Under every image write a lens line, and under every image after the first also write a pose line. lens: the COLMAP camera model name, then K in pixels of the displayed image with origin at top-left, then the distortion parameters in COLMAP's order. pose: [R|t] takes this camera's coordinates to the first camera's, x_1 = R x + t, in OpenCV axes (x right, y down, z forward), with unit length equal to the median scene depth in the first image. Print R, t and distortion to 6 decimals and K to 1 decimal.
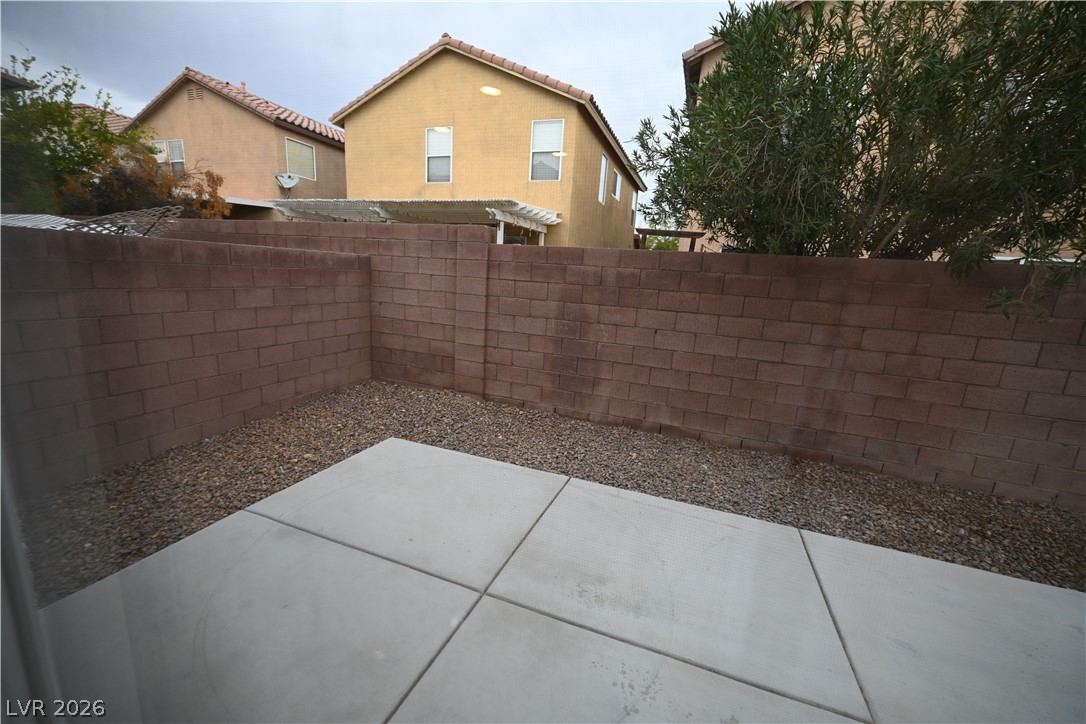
lens RADIAL K [[429.9, 0, 540.2], [0, 429.9, 363.0], [0, 0, 1]] dist [0.002767, -0.000413]
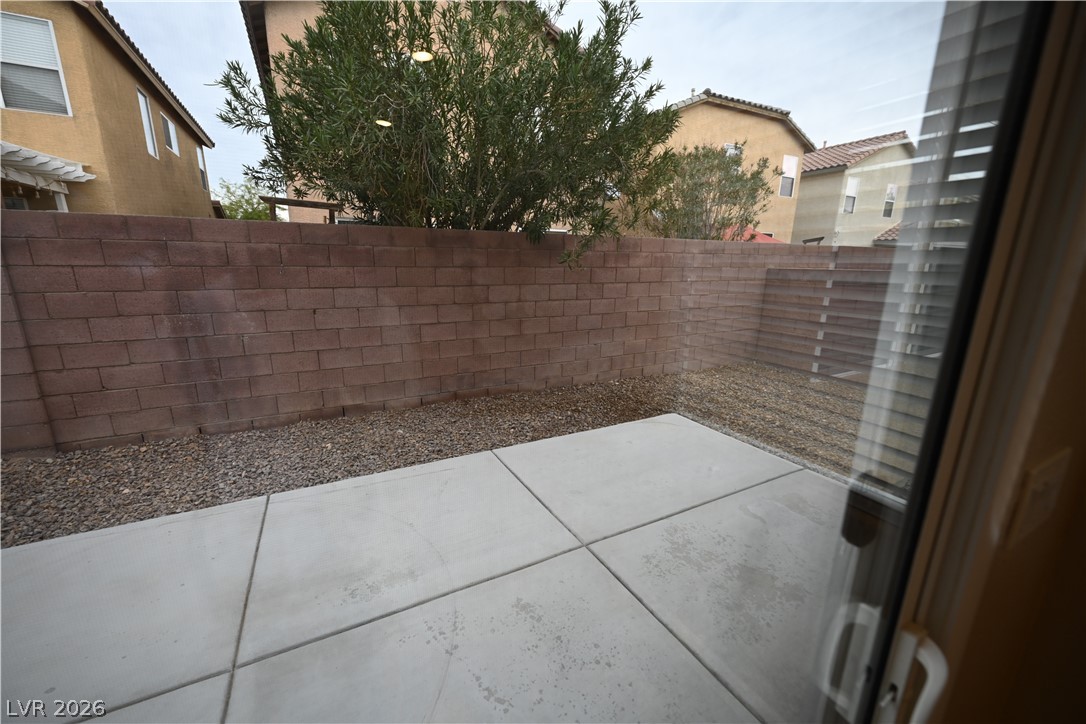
lens RADIAL K [[429.9, 0, 534.9], [0, 429.9, 363.0], [0, 0, 1]] dist [0.002767, -0.000413]
pose [[0.670508, -0.224627, 0.707079, -0.098438], [0.181090, 0.973788, 0.137632, -0.007711], [-0.719461, 0.035762, 0.693611, 0.021787]]
